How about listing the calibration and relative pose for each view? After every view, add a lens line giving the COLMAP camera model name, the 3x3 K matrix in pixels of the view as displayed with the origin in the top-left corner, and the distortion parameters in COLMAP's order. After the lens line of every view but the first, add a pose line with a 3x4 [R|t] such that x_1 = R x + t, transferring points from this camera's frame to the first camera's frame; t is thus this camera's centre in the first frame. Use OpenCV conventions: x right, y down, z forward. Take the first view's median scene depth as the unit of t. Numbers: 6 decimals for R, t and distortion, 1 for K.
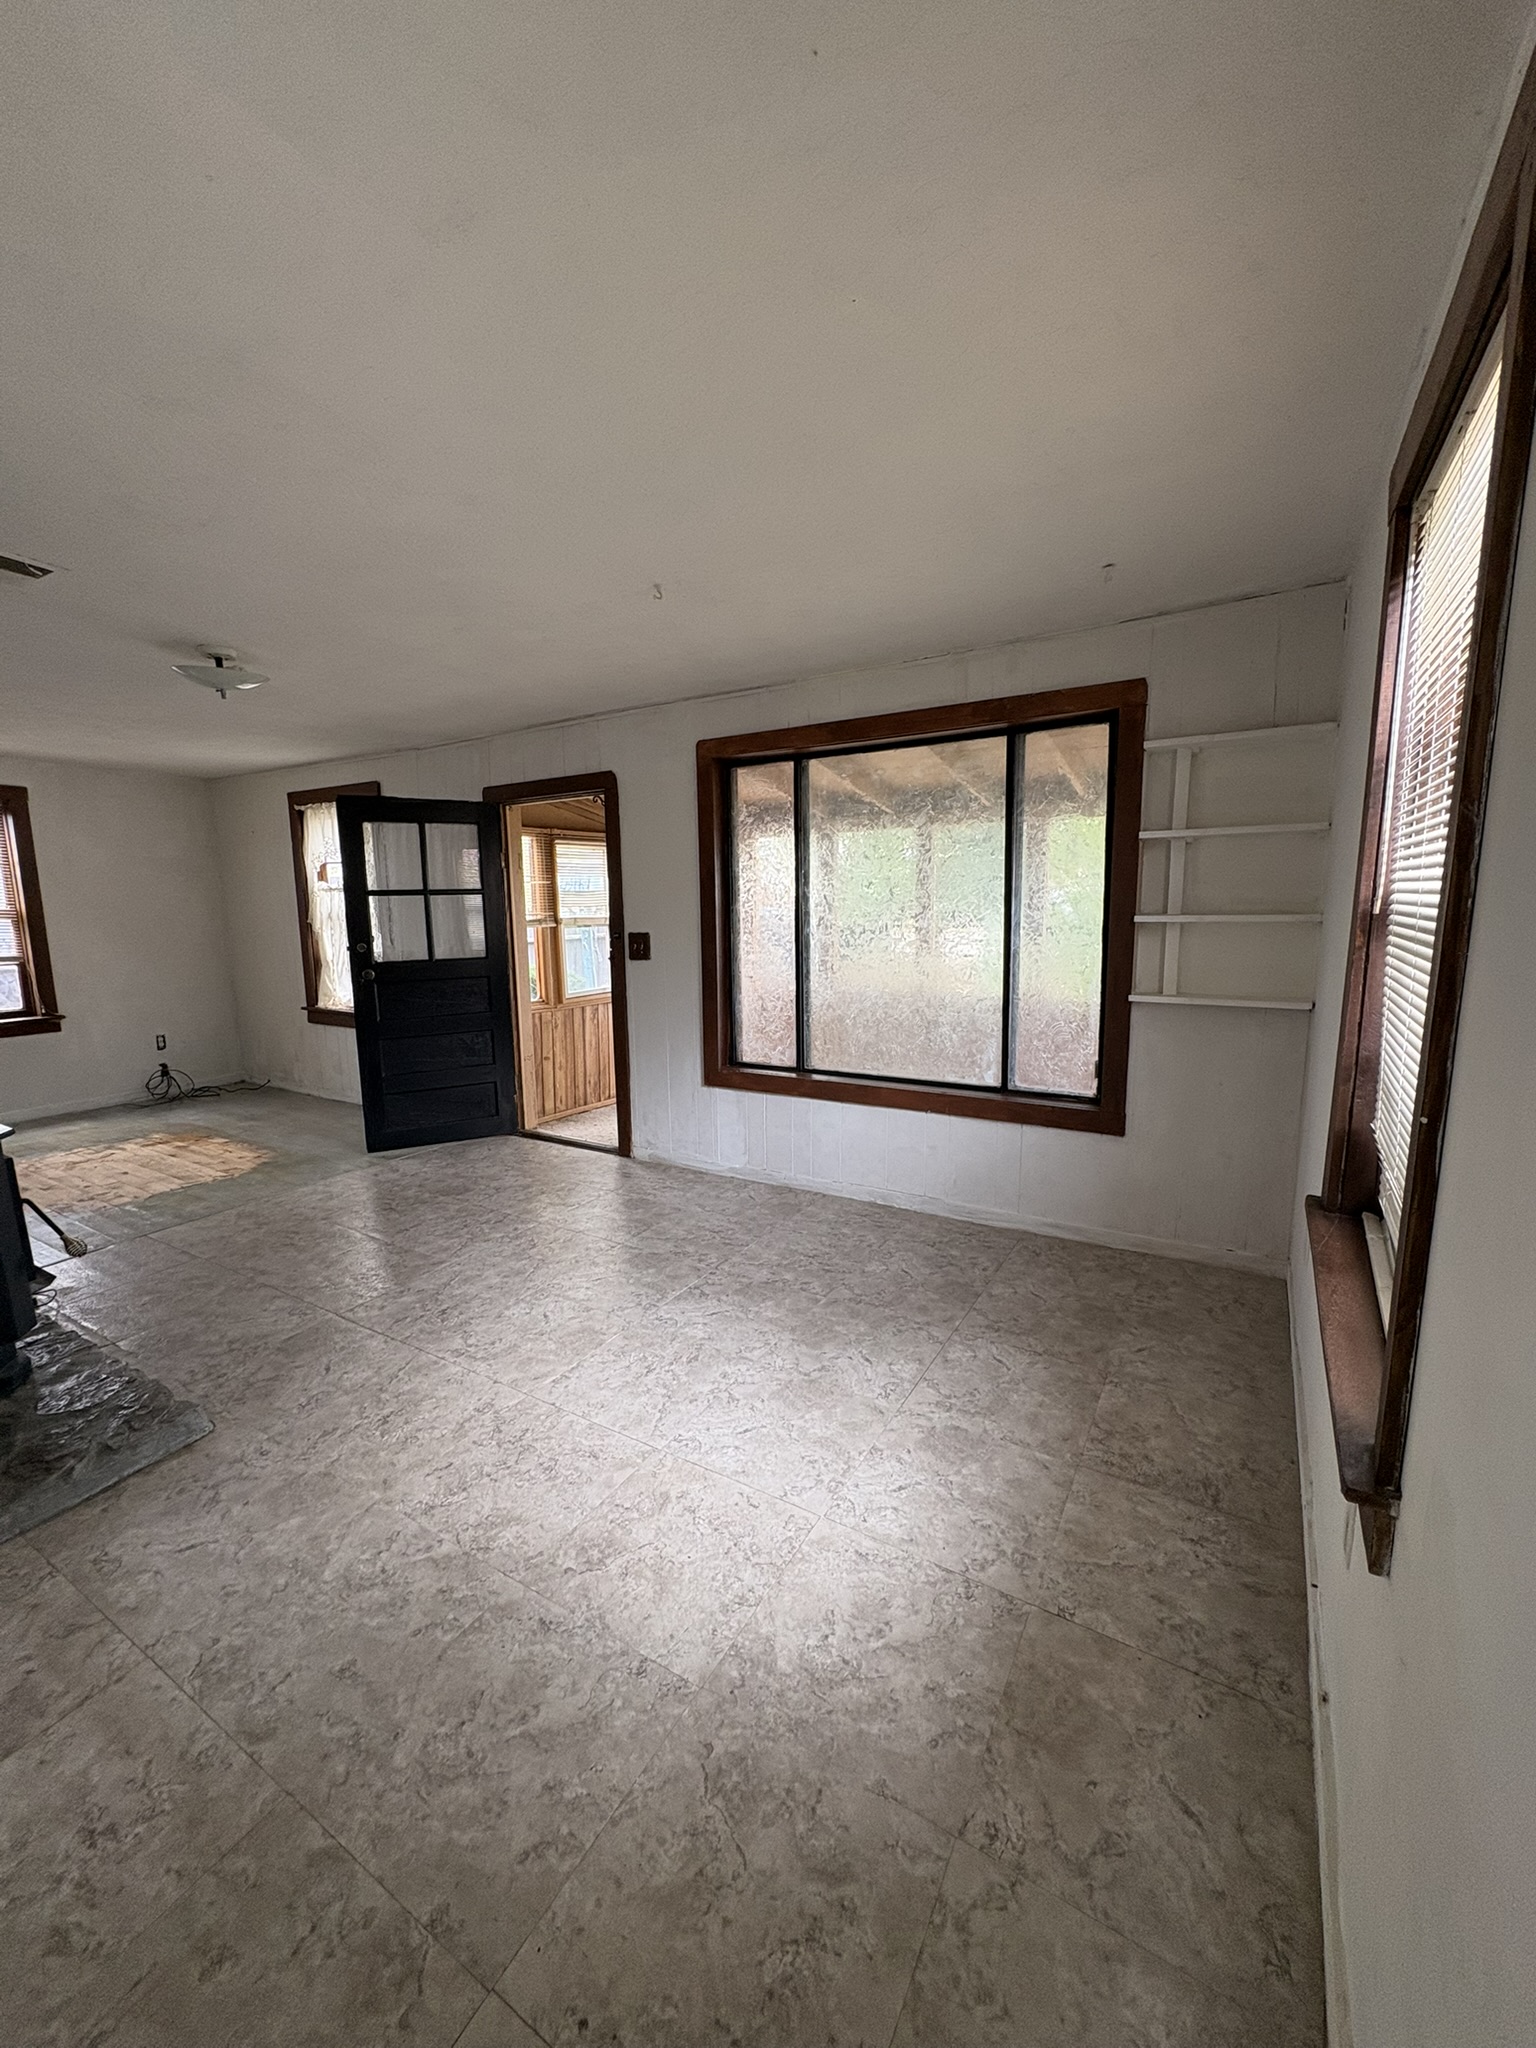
lens RADIAL K [[807.2, 0, 773.9], [0, 807.2, 1023.7], [0, 0, 1]] dist [0.000348, 0.000582]
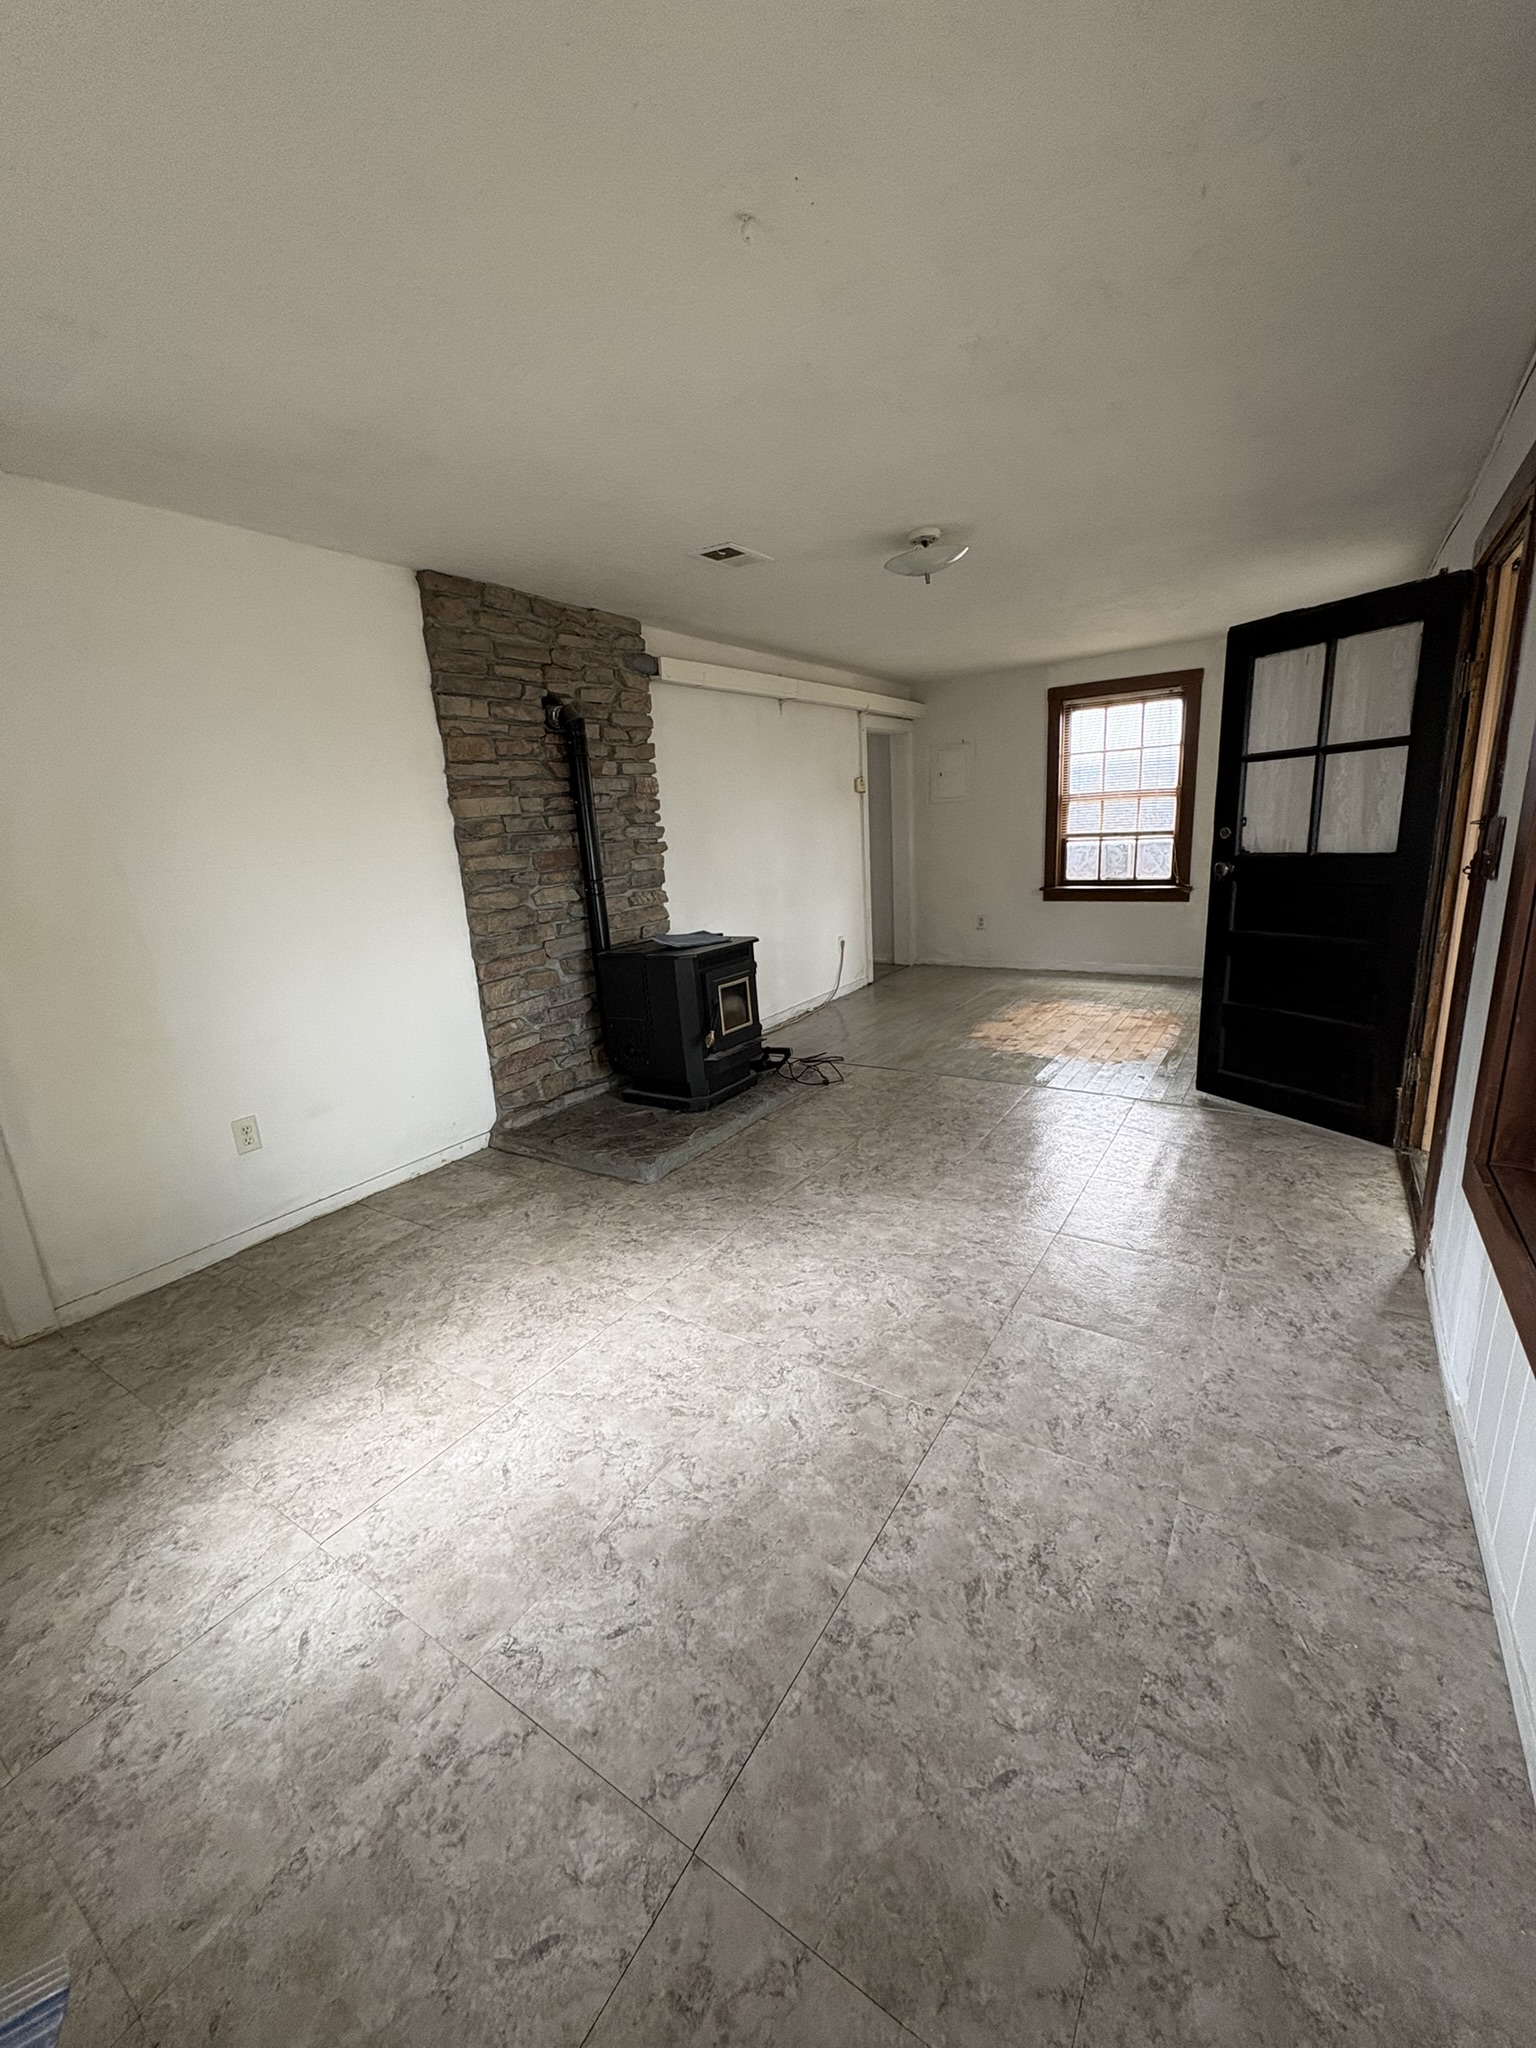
lens RADIAL K [[813.5, 0, 769.8], [0, 813.5, 1023.4], [0, 0, 1]] dist [0.001427, 0.000132]
pose [[-0.045140, 0.252972, -0.966420, 0.556673], [-0.088533, 0.962586, 0.256104, -0.144929], [0.995050, 0.097120, -0.021054, 1.088326]]
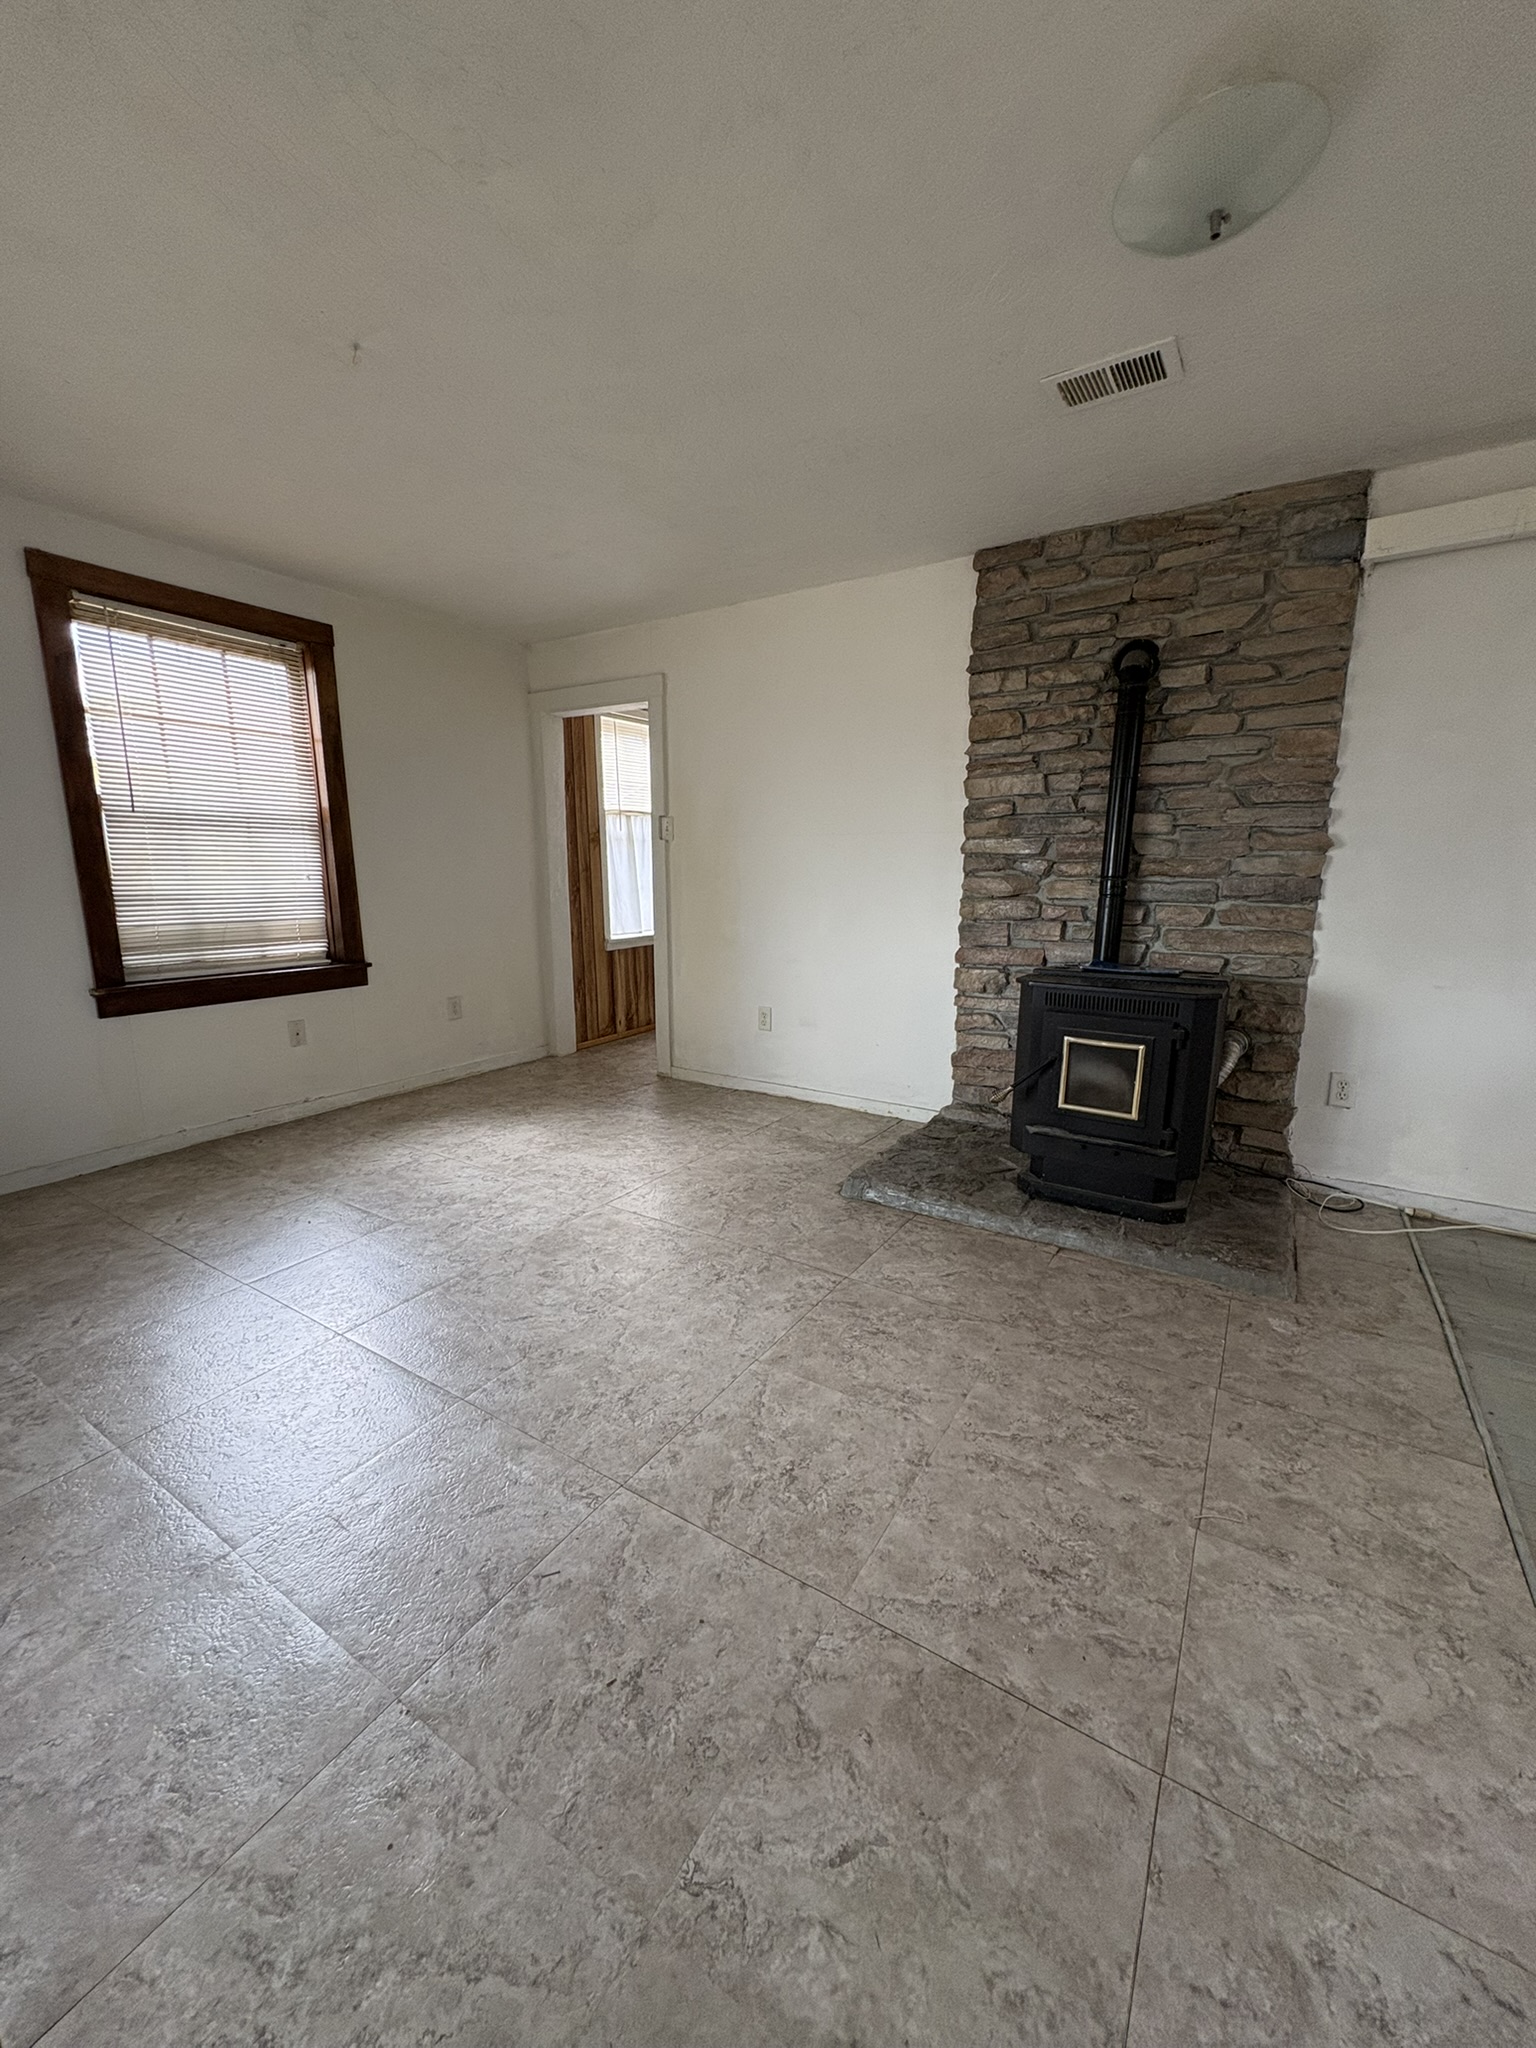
lens RADIAL K [[813.5, 0, 769.8], [0, 813.5, 1023.4], [0, 0, 1]] dist [0.001427, 0.000132]
pose [[-0.999494, 0.004916, 0.031436, -0.559837], [0.015232, 0.941348, 0.337092, -0.191872], [-0.027935, 0.337400, -0.940947, 1.941358]]
